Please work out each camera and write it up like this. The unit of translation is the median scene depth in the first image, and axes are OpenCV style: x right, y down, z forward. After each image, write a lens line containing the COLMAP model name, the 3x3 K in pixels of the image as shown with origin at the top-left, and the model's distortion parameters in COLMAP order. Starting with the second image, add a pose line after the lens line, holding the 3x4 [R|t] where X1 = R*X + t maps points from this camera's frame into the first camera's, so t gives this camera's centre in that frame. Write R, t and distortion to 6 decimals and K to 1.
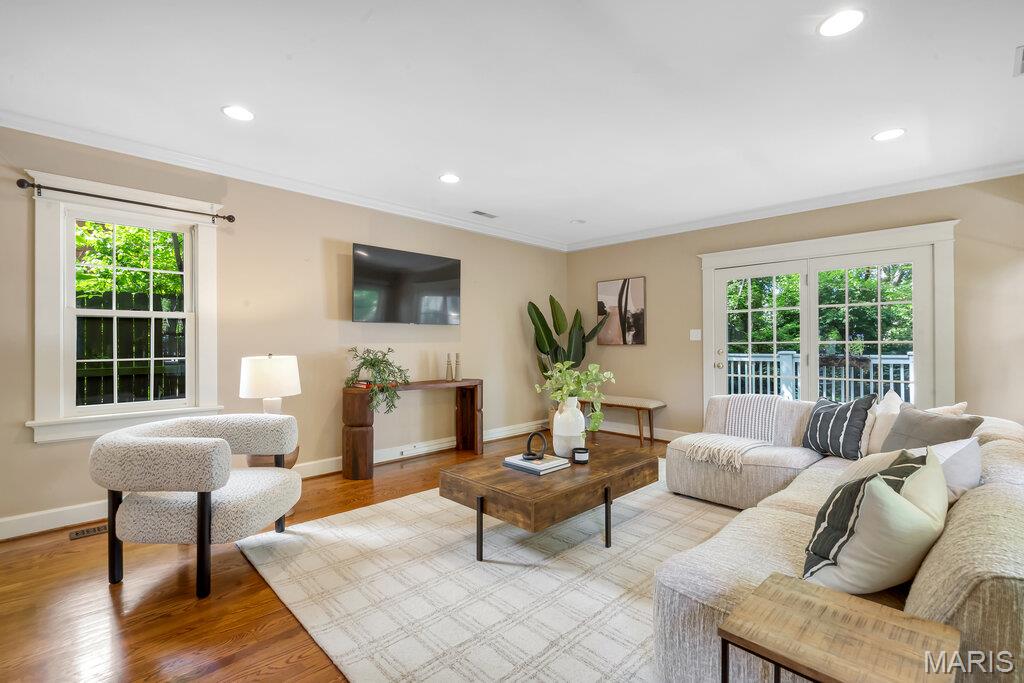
lens RADIAL K [[485.2, 0, 512.0], [0, 485.2, 341.5], [0, 0, 1]] dist [0.000959, 0.000139]
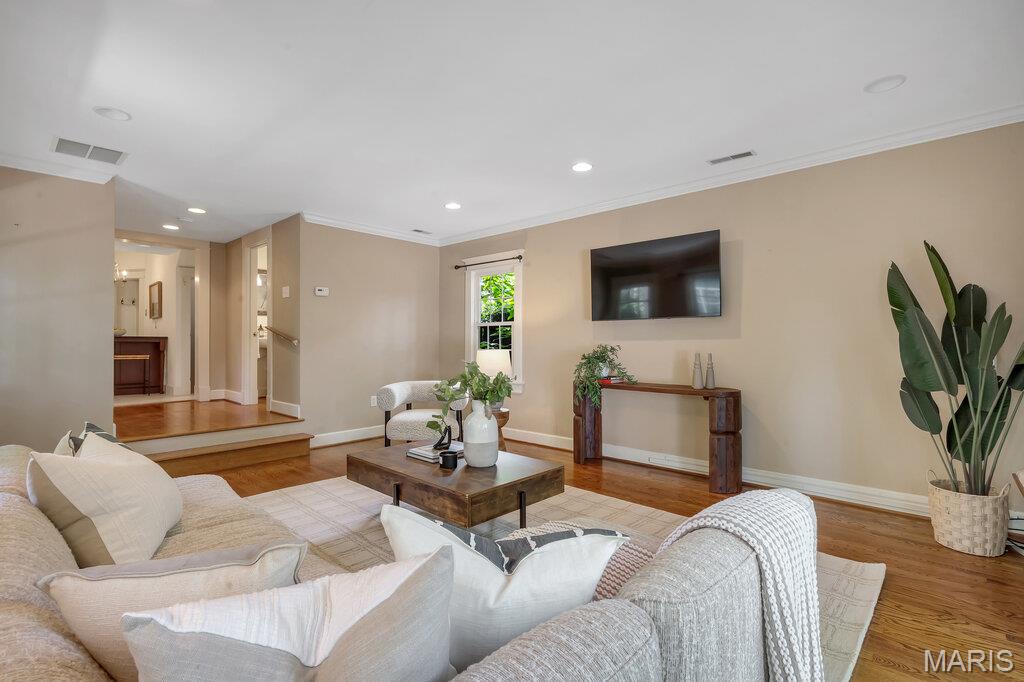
lens RADIAL K [[485.2, 0, 512.0], [0, 485.2, 341.0], [0, 0, 1]] dist [0.000959, 0.000139]
pose [[0.011625, -0.007561, -0.999904, 0.758715], [-0.003200, 0.999966, -0.007599, 0.013570], [0.999927, 0.003288, 0.011600, 0.791453]]
